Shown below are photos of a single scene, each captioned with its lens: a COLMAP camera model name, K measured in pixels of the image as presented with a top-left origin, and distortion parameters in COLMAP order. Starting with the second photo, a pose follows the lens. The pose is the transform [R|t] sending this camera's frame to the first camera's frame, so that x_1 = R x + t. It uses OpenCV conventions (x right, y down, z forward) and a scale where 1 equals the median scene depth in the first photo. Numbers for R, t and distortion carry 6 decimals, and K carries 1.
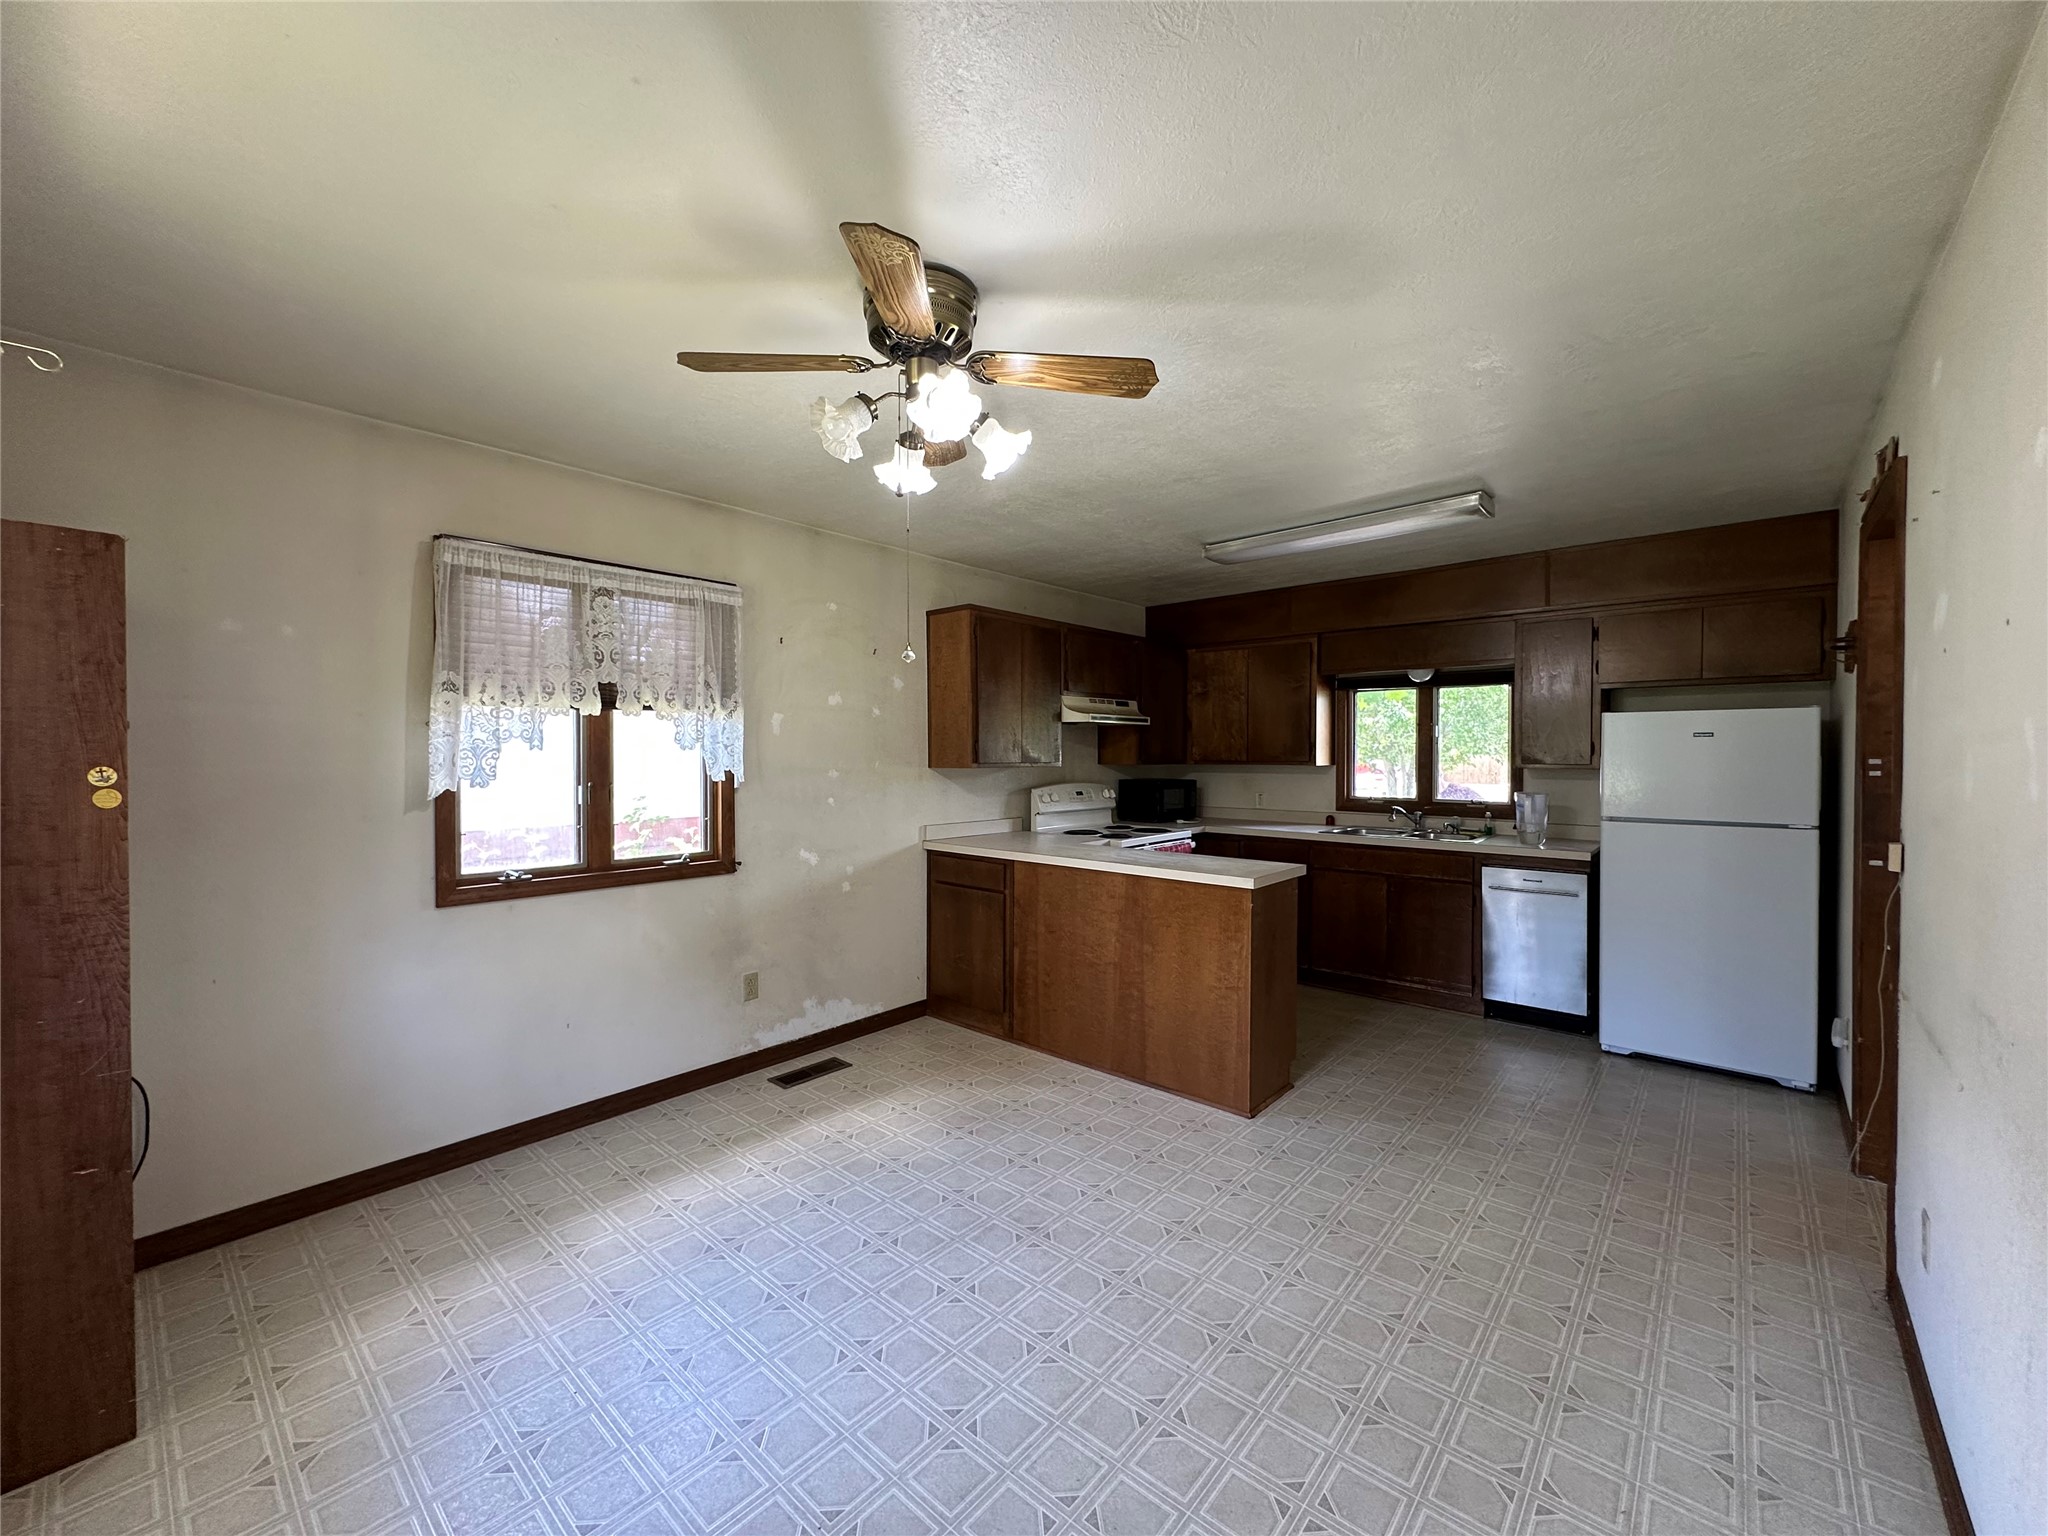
lens RADIAL K [[810.7, 0, 1024.0], [0, 810.7, 768.0], [0, 0, 1]] dist [0.001131, 0.000023]
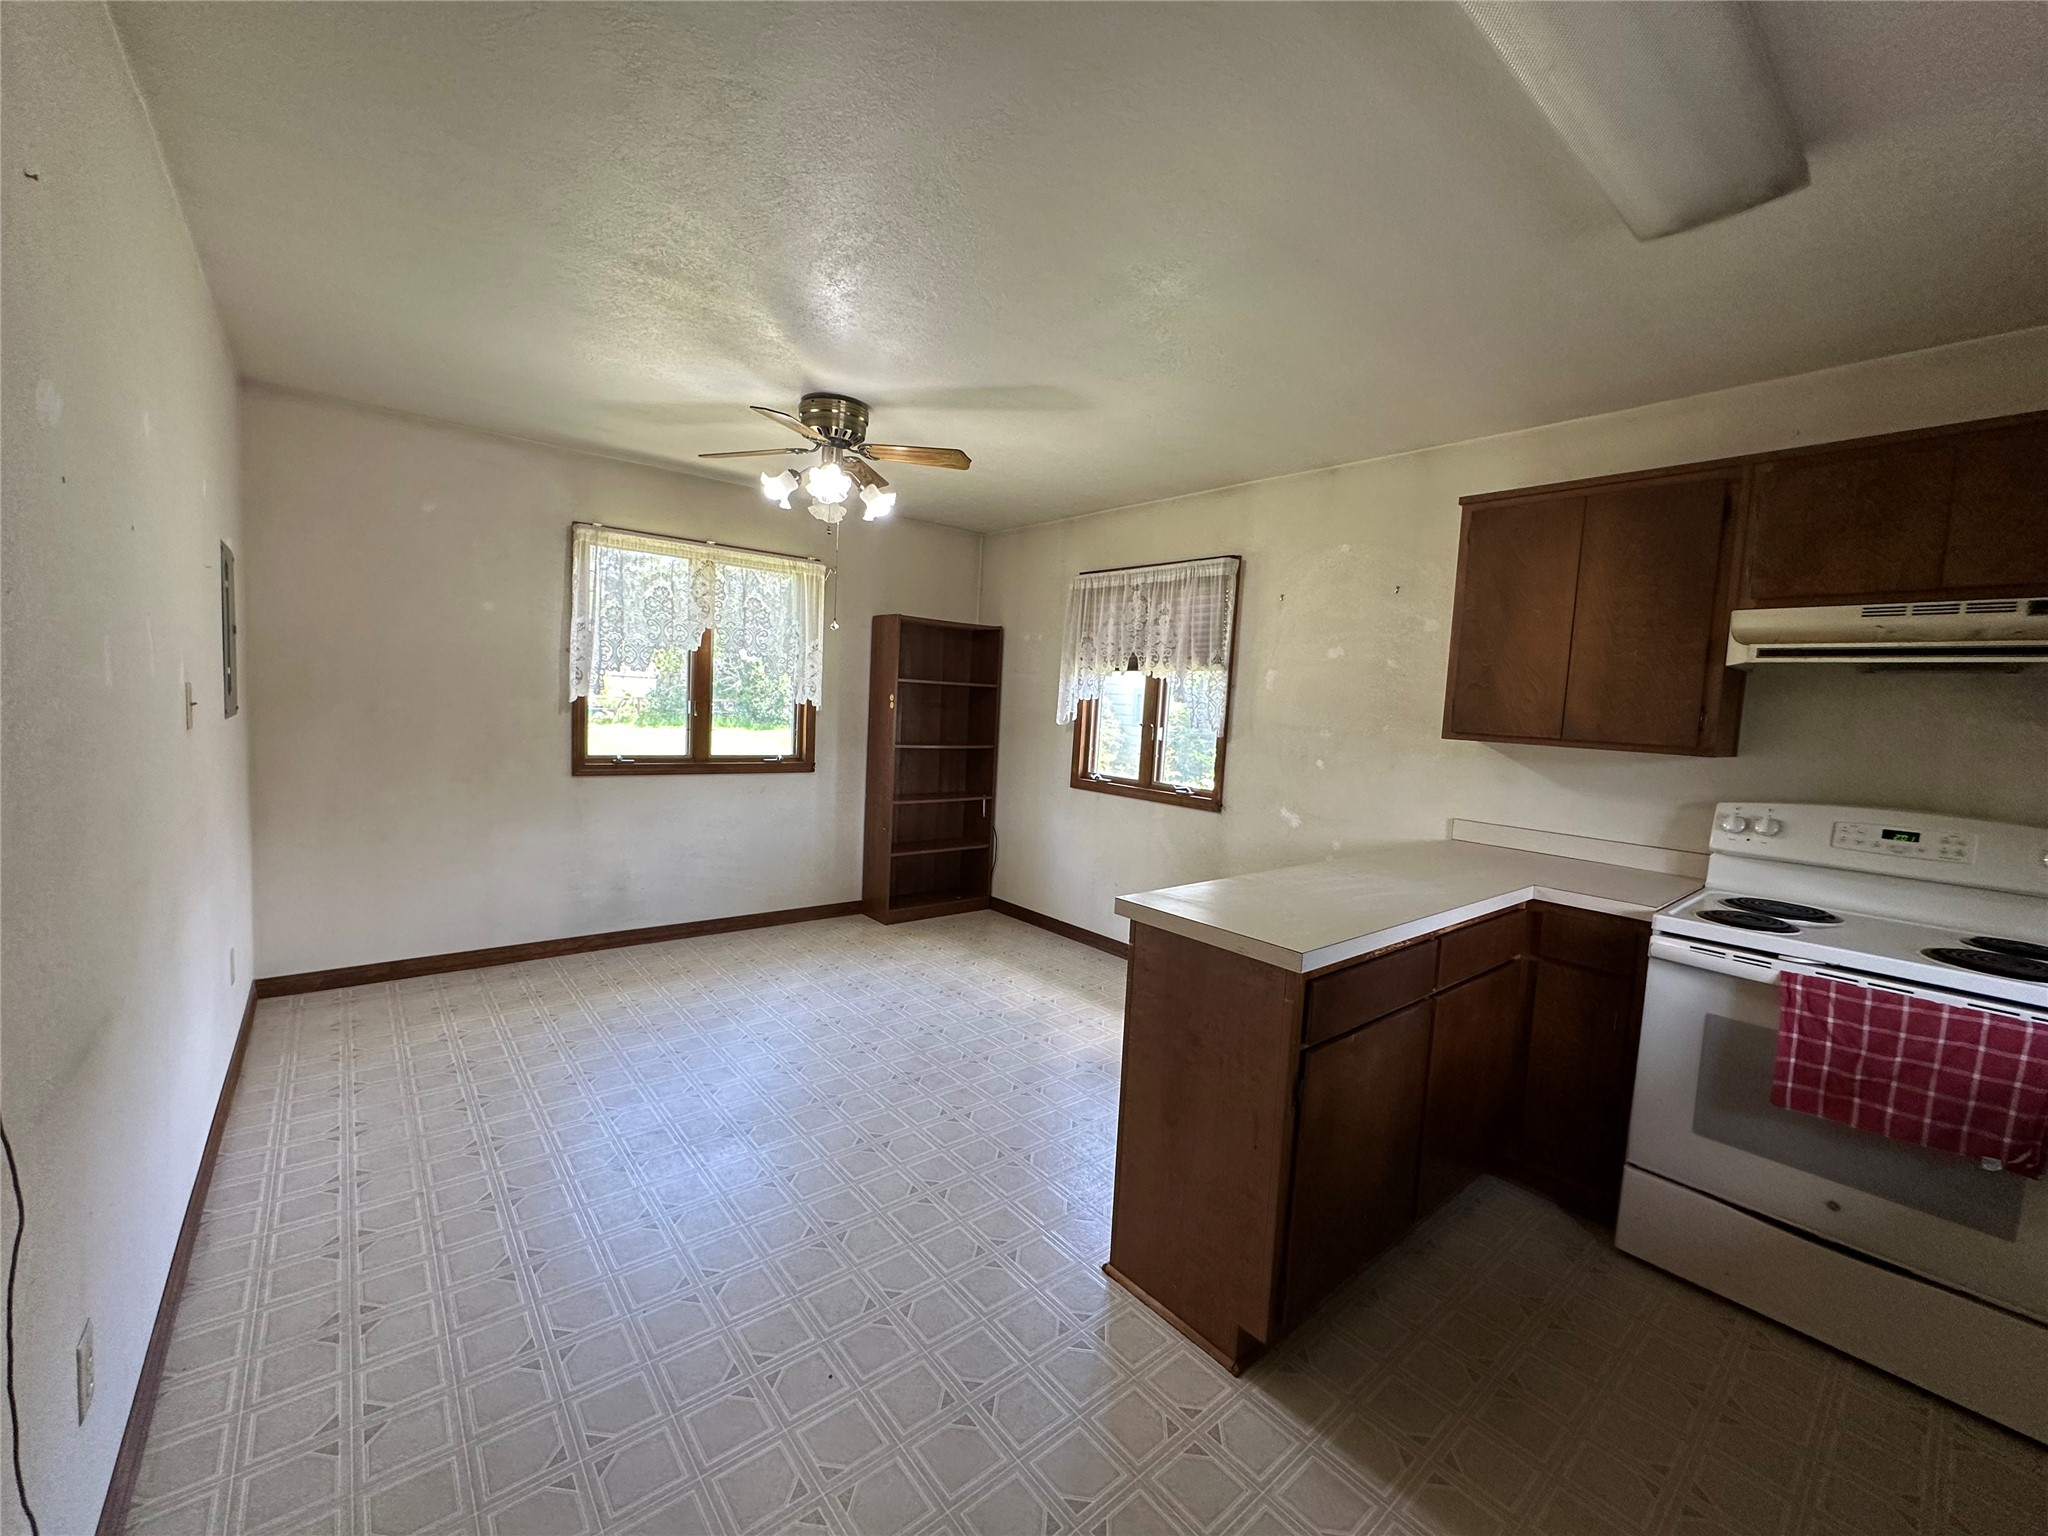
lens RADIAL K [[820.6, 0, 1057.2], [0, 820.6, 789.9], [0, 0, 1]] dist [-0.016452, 0.000222]
pose [[-0.135257, 0.096704, -0.986080, 0.934174], [-0.070363, 0.991775, 0.106914, -0.010845], [0.988309, 0.083844, -0.127341, 1.070678]]
